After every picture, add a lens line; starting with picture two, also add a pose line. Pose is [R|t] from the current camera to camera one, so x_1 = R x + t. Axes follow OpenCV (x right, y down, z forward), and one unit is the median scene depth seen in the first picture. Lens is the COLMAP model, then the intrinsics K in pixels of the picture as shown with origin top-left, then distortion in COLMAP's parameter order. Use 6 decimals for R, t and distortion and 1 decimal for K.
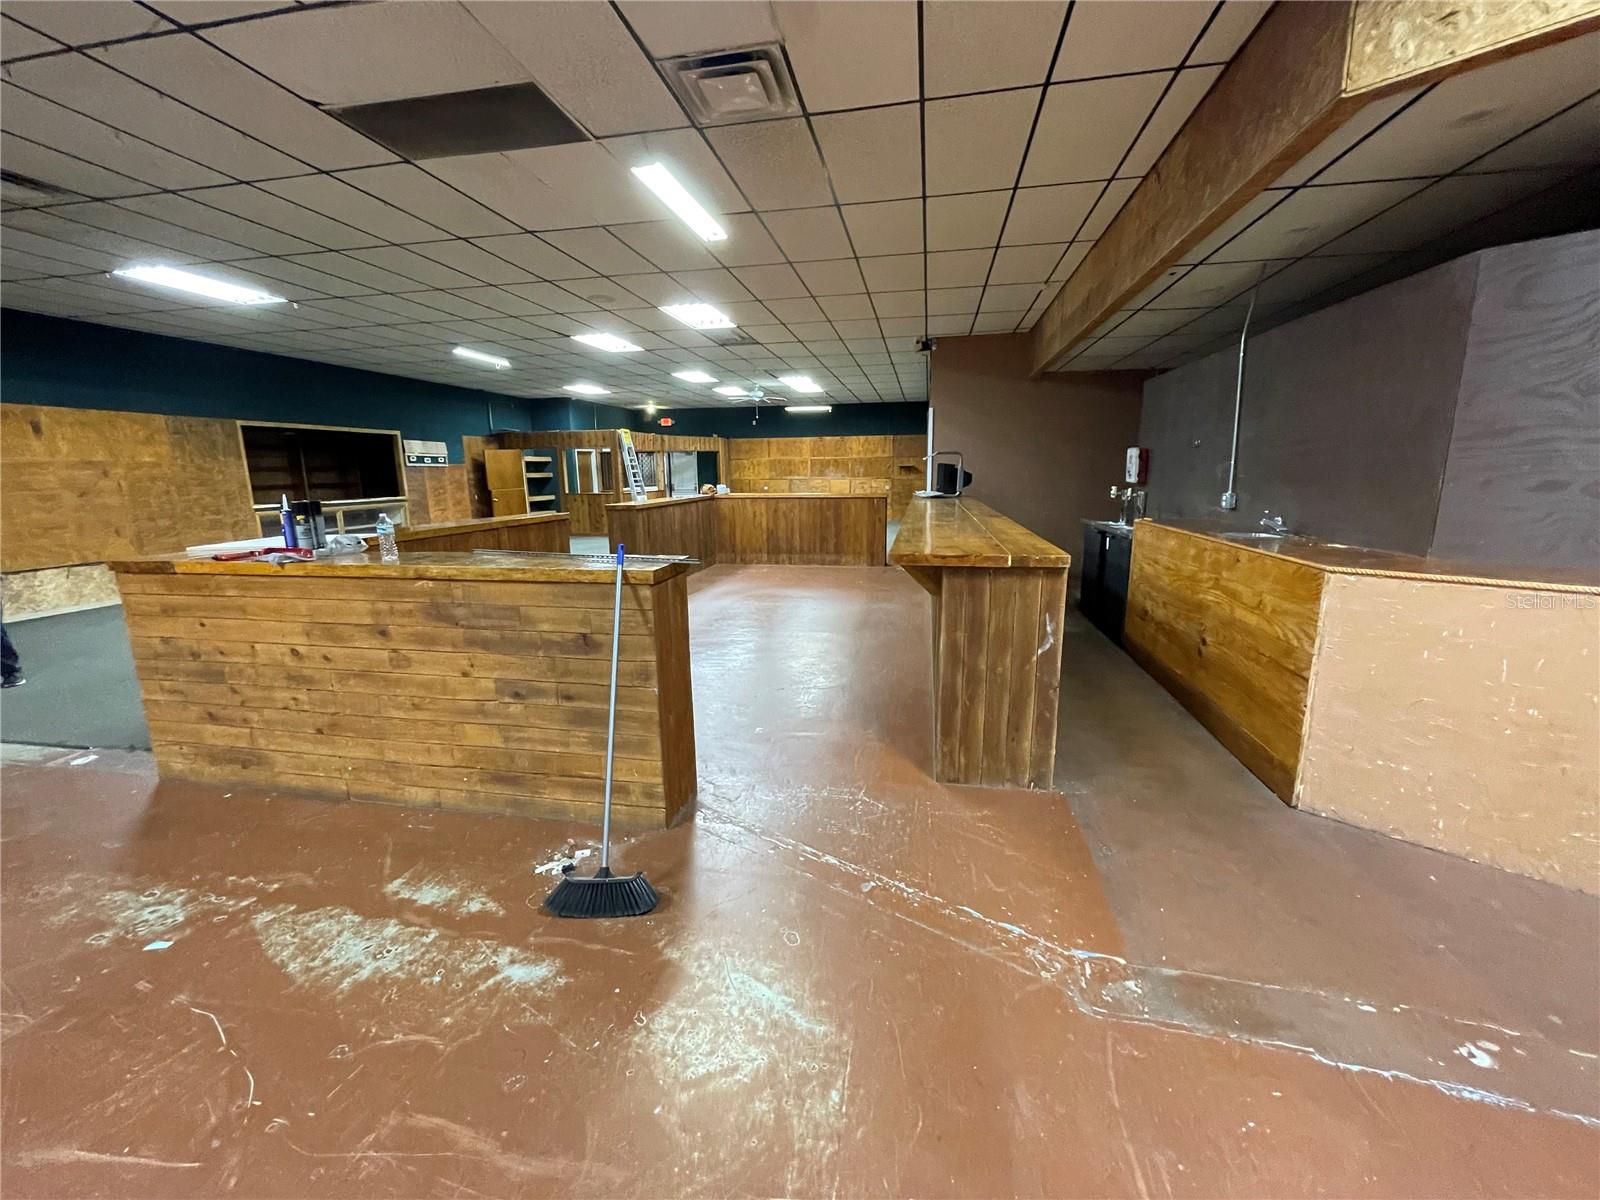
lens RADIAL K [[648.8, 0, 800.0], [0, 648.8, 600.0], [0, 0, 1]] dist [-0.001809, -0.000179]
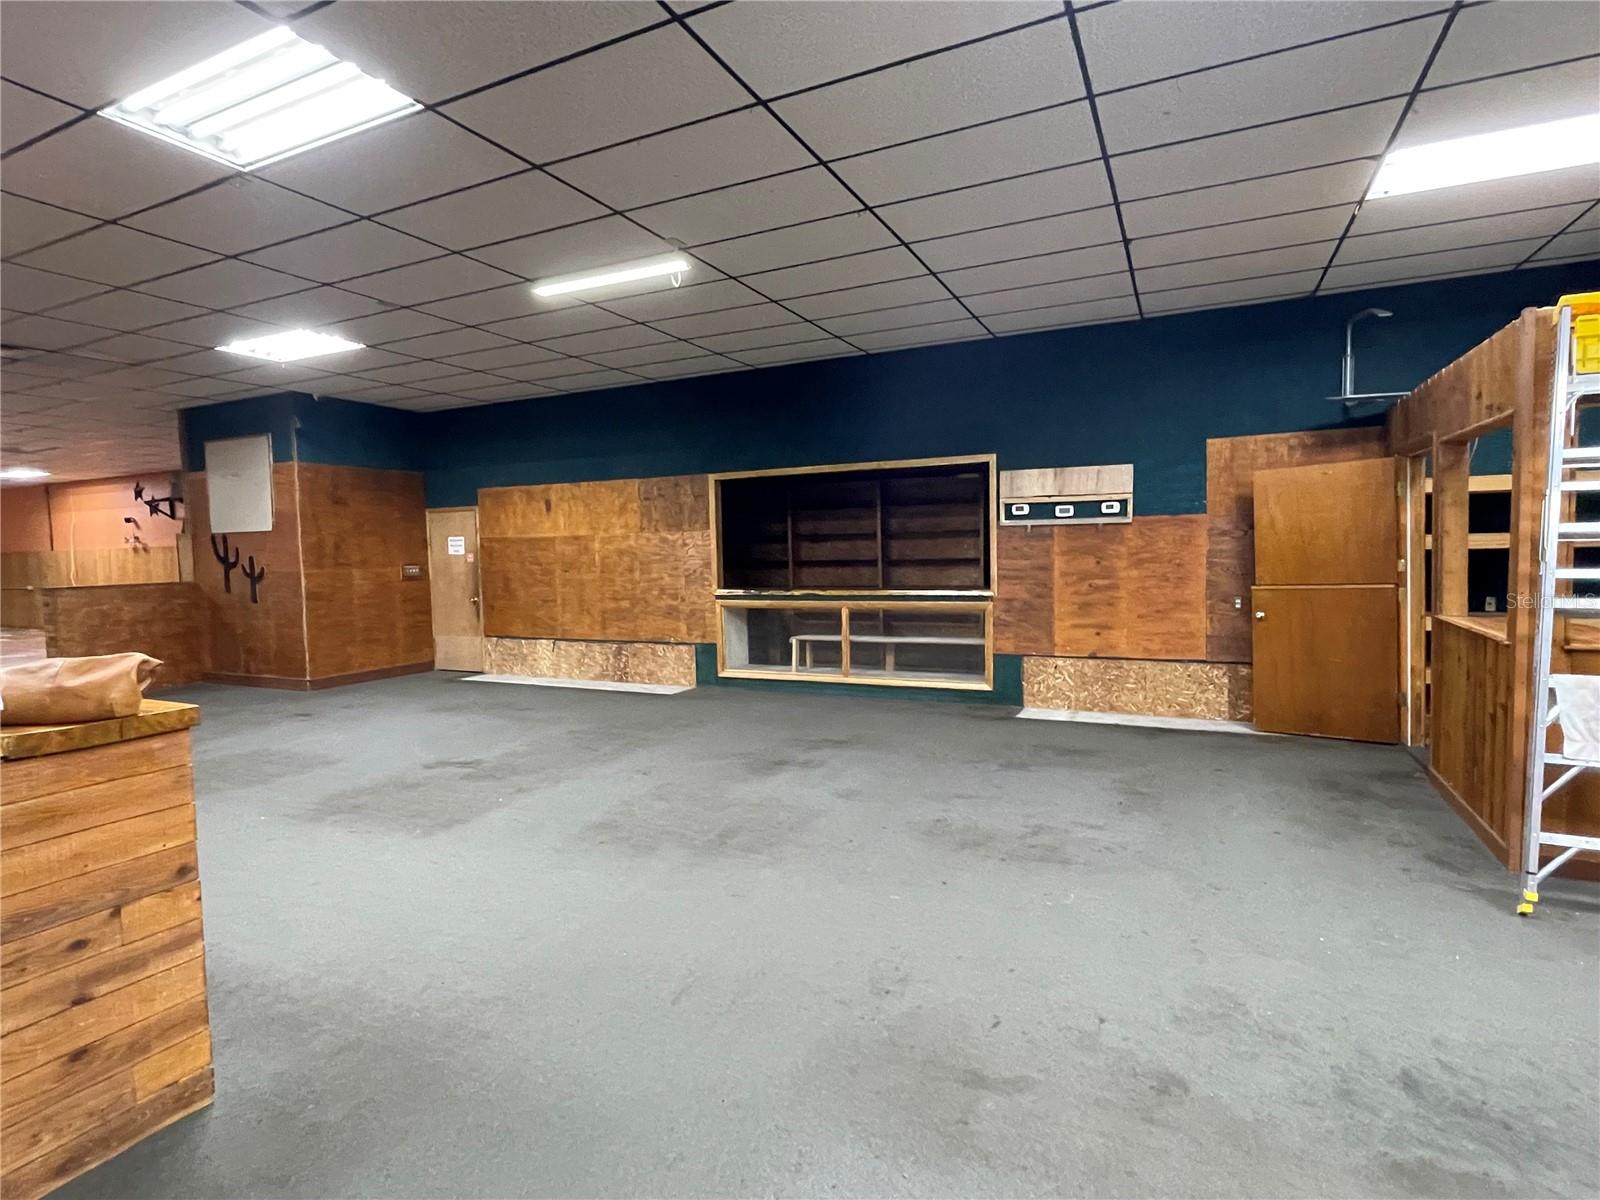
lens RADIAL K [[828.9, 0, 800.0], [0, 828.9, 600.0], [0, 0, 1]] dist [-0.000825, -0.000622]
pose [[-0.252745, 0.074185, -0.964685, 0.014417], [-0.167578, 0.978631, 0.119163, -0.282138], [0.952910, 0.191777, -0.234913, 1.417237]]
